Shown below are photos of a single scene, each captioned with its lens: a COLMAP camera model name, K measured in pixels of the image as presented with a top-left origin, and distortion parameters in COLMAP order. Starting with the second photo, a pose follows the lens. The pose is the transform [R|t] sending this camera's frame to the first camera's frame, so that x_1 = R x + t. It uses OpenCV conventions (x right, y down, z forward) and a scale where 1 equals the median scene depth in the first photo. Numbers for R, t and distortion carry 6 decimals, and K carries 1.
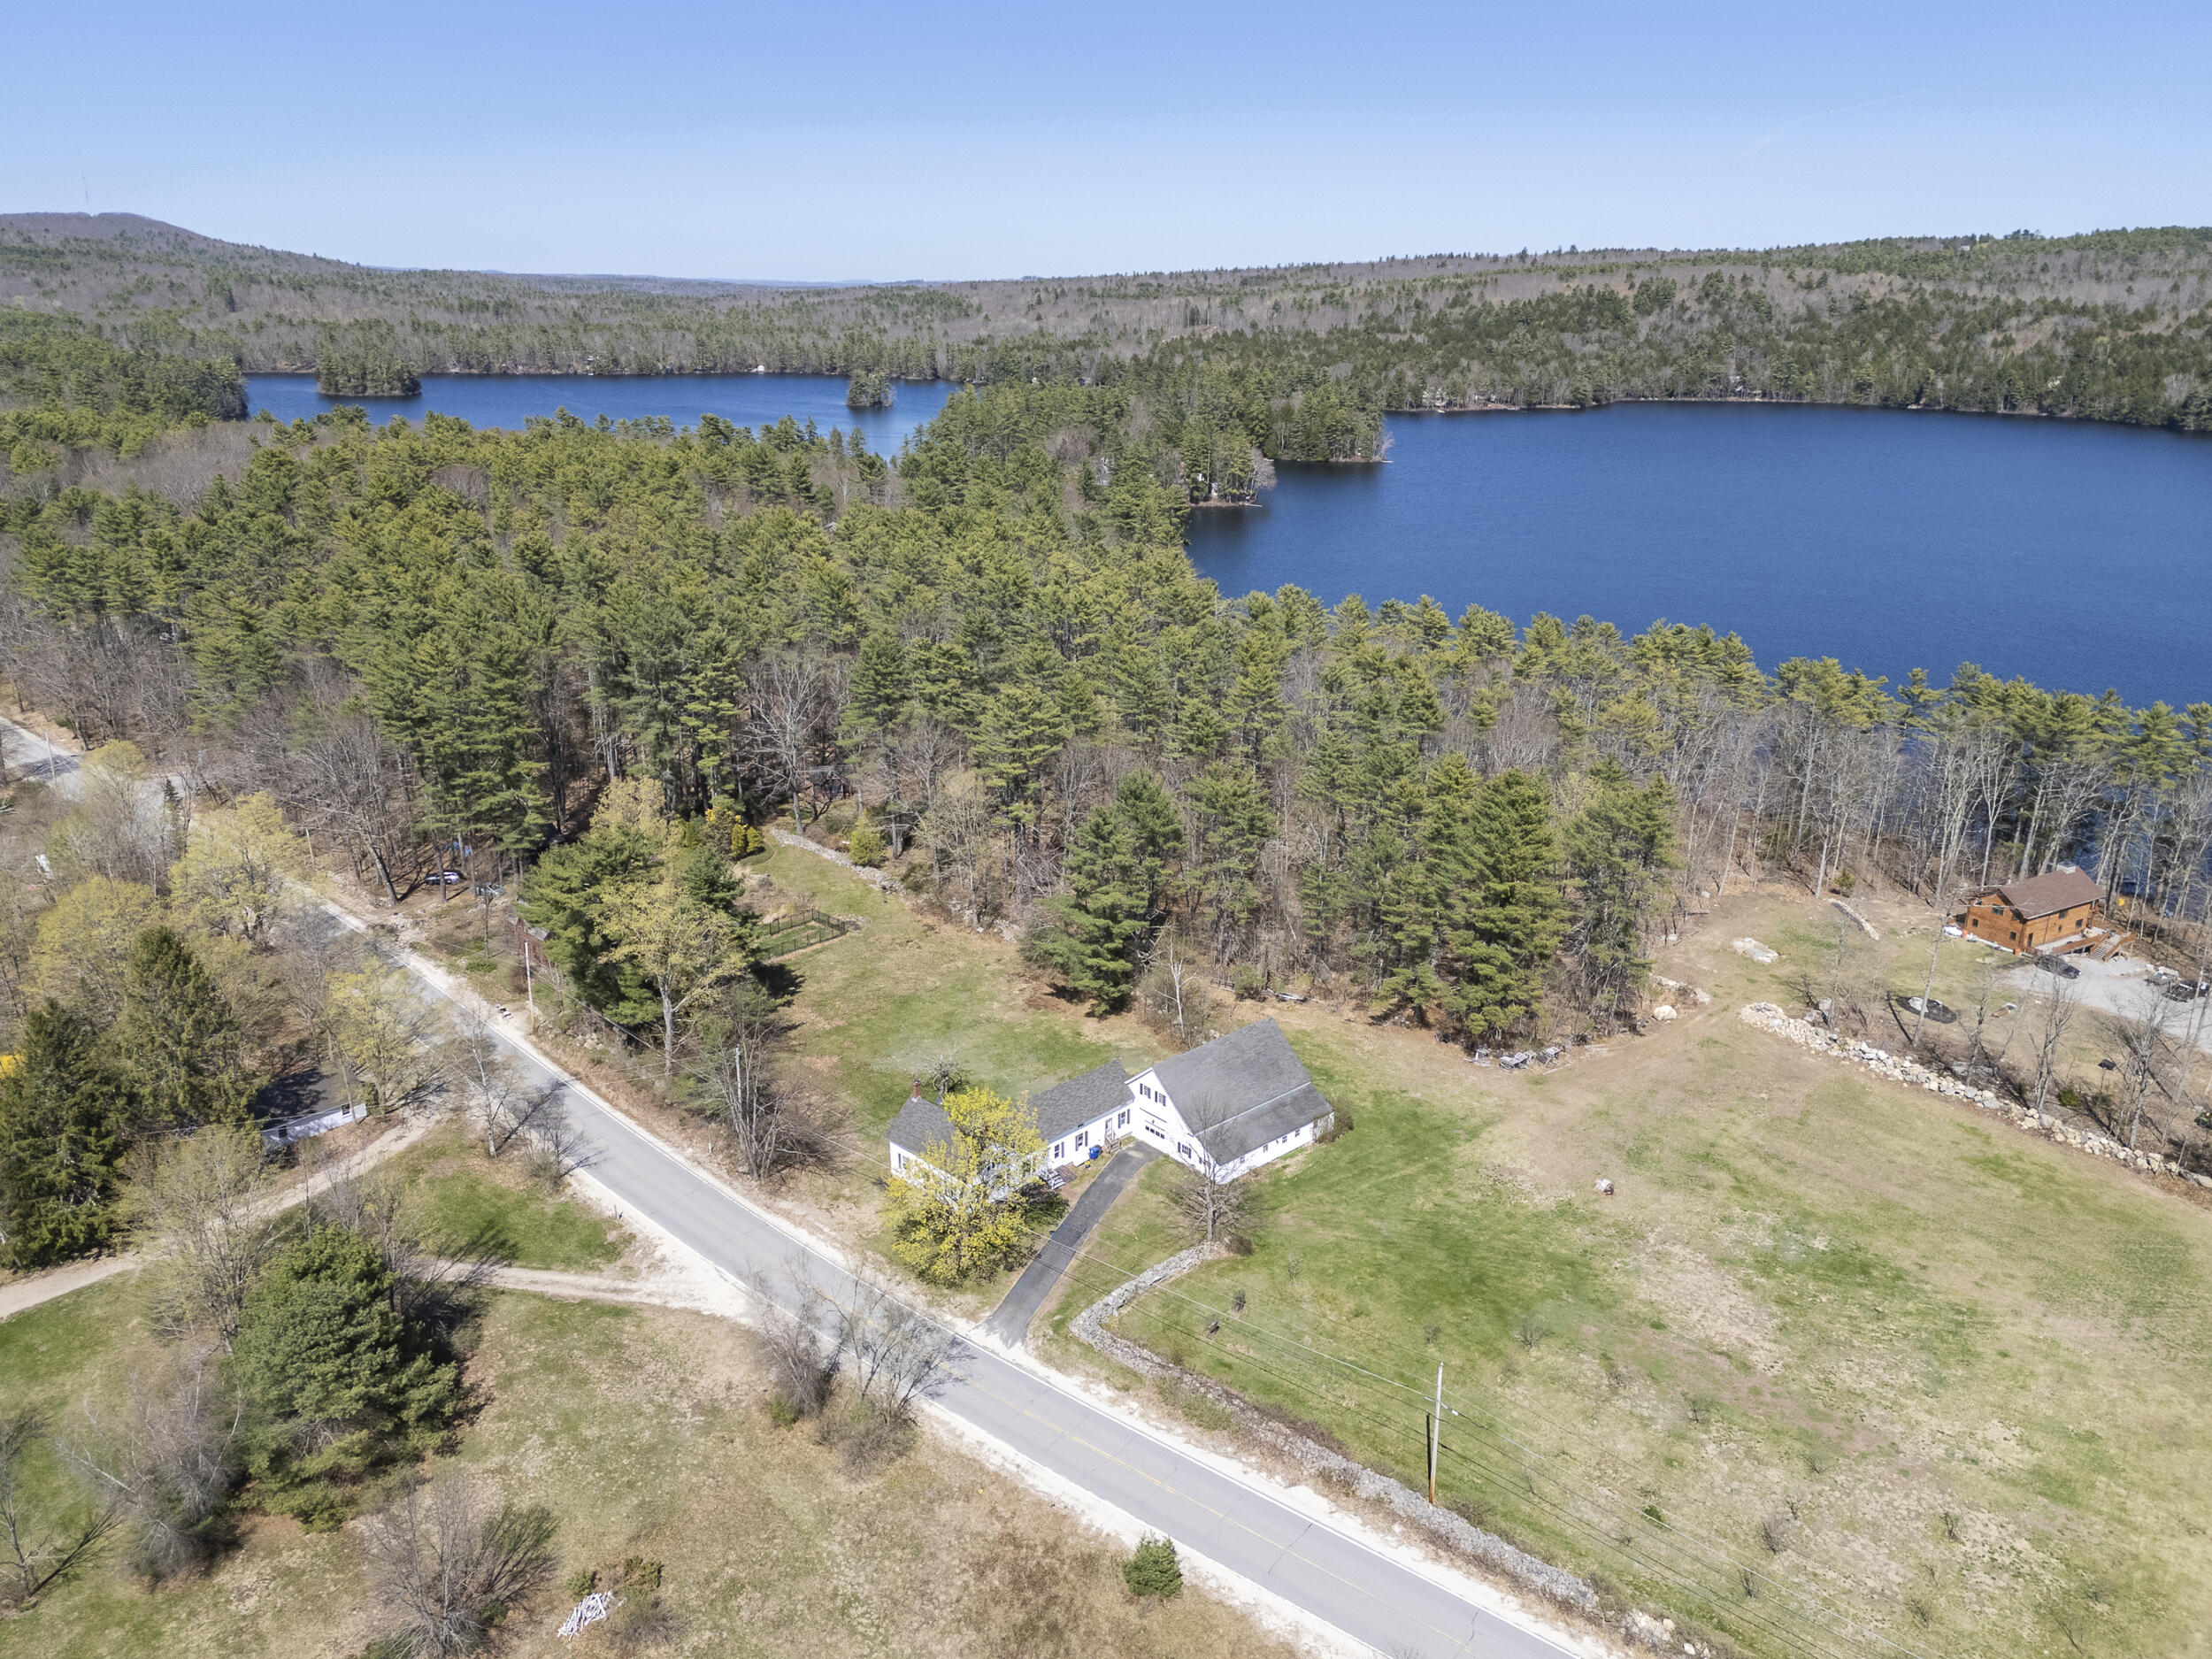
lens RADIAL K [[1612.0, 0, 1105.7], [0, 1612.0, 826.3], [0, 0, 1]] dist [0.071707, -0.063555]
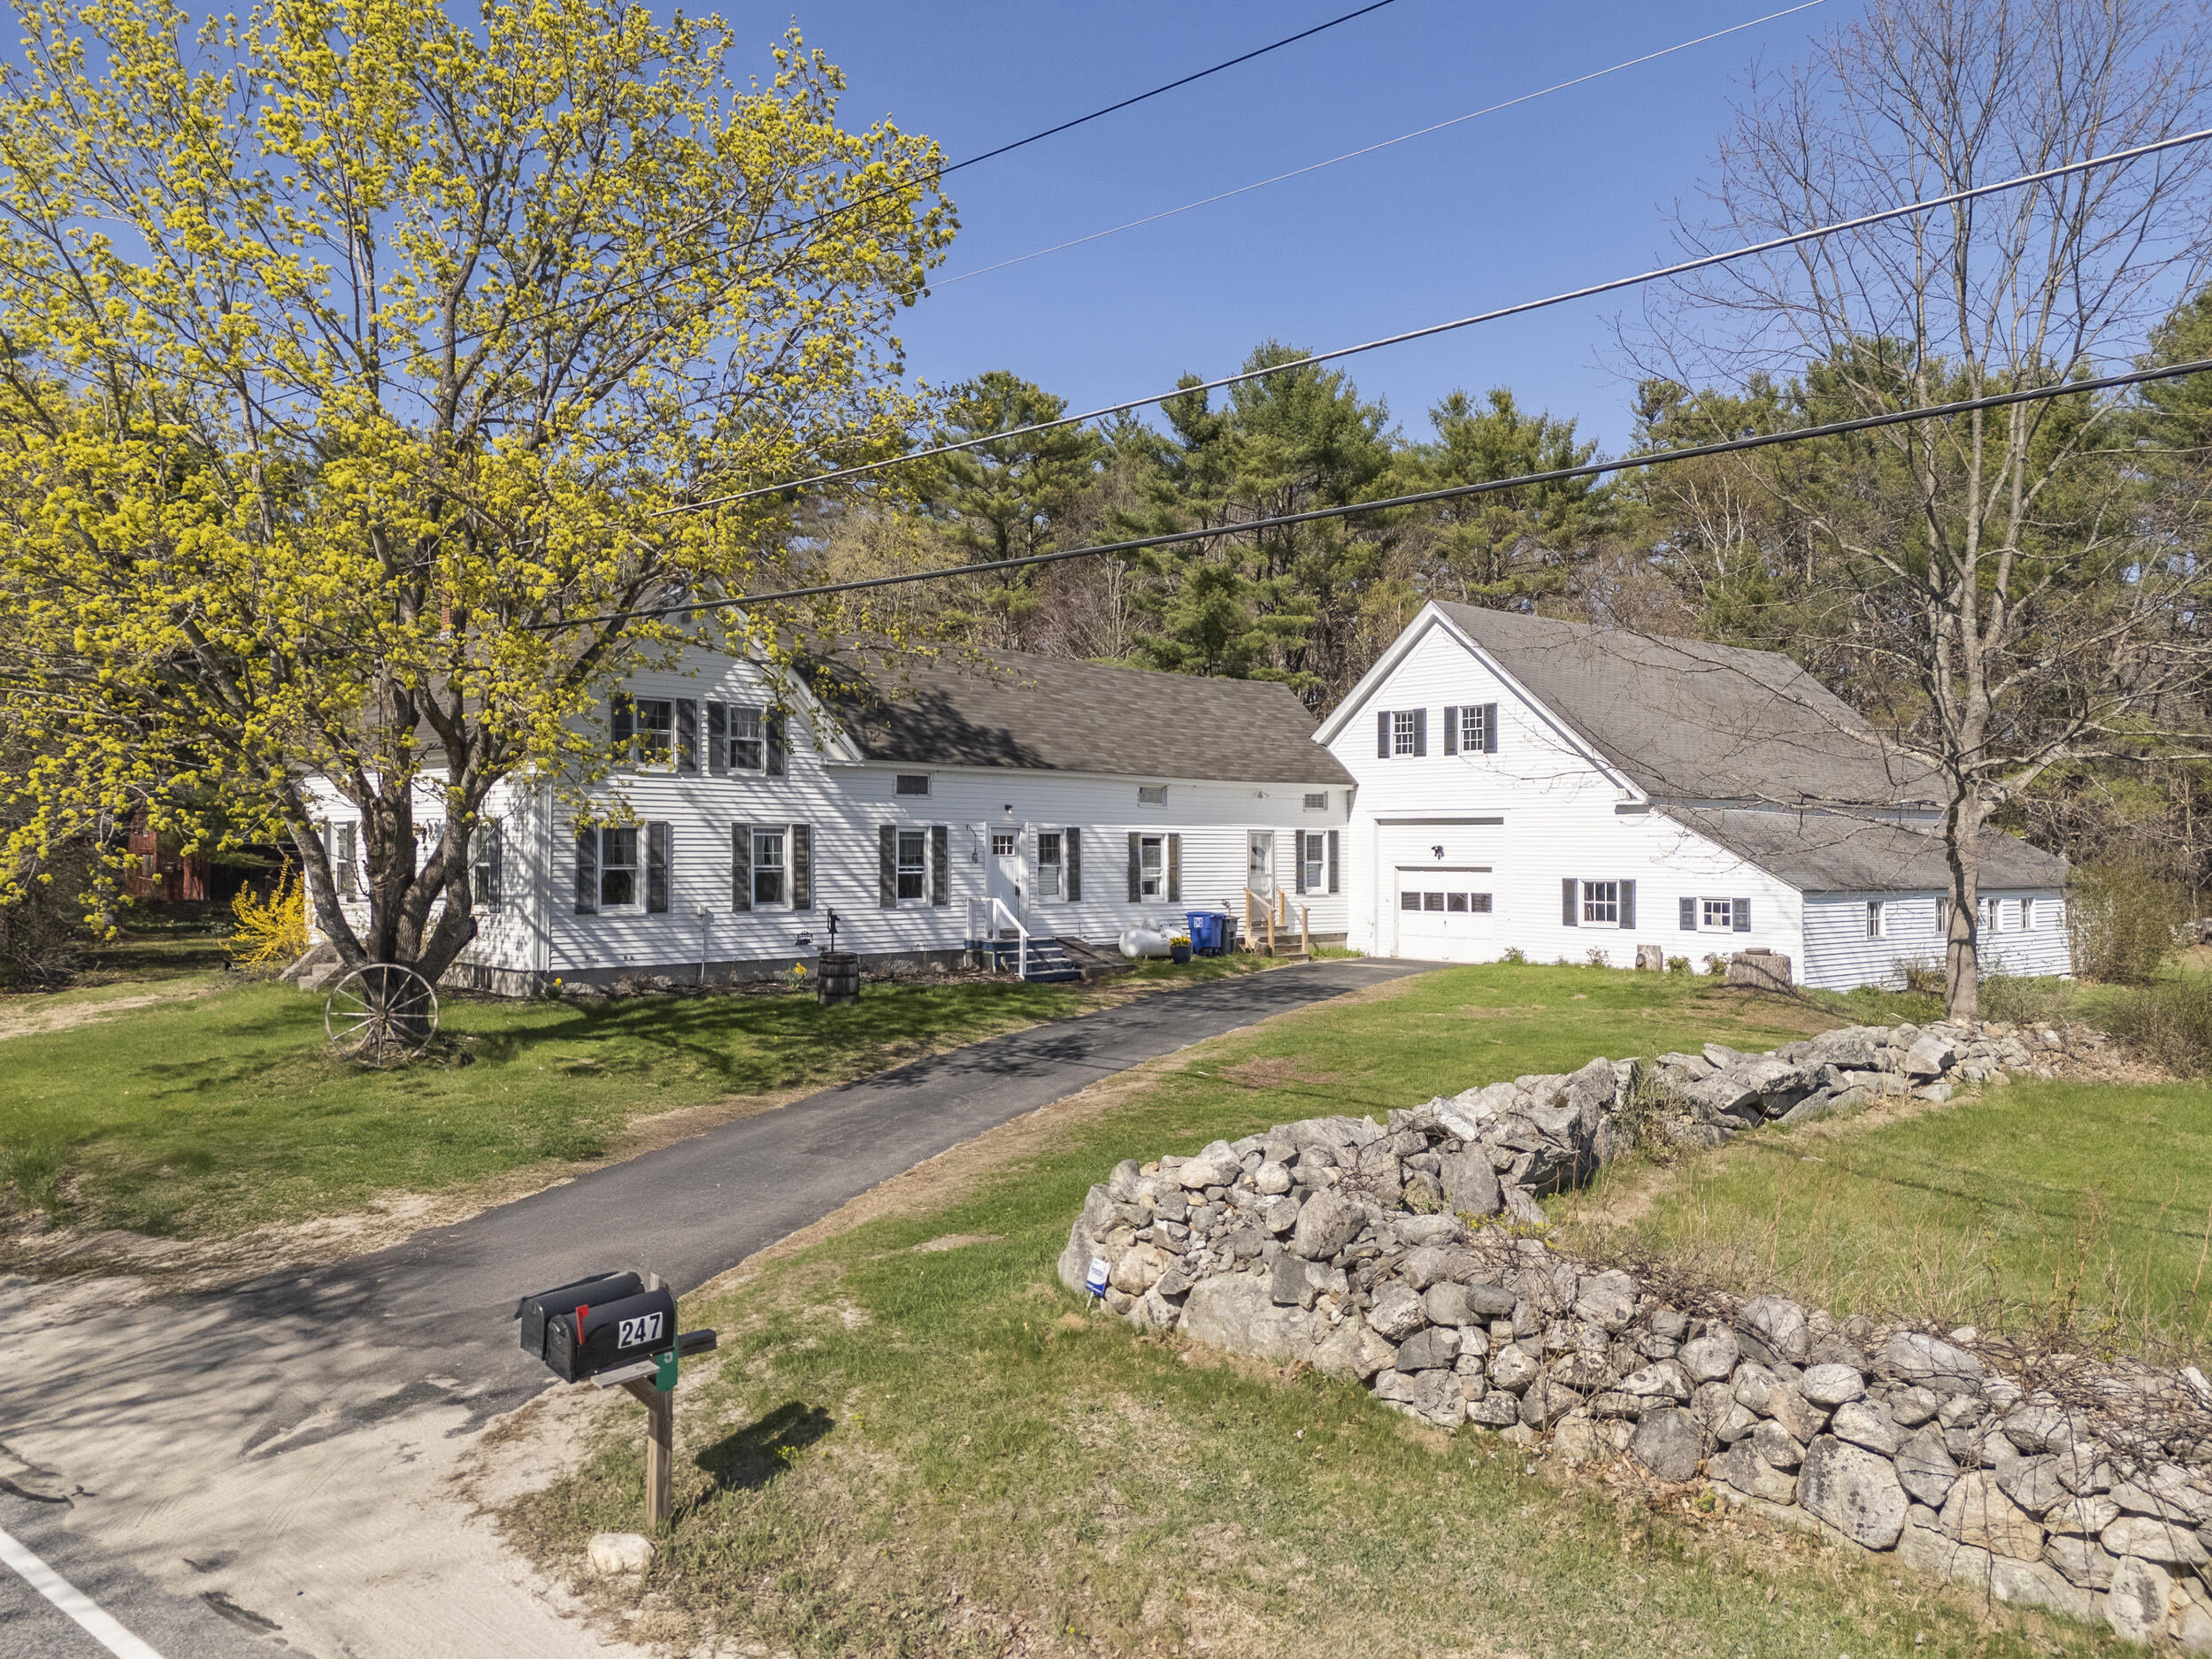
lens RADIAL K [[1612.0, 0, 1096.8], [0, 1612.0, 824.6], [0, 0, 1]] dist [0.071707, -0.063555]
pose [[0.999235, -0.007943, -0.038299, -0.010887], [-0.004753, 0.947241, -0.320488, 0.200716], [0.038824, 0.320425, 0.946478, 0.584733]]
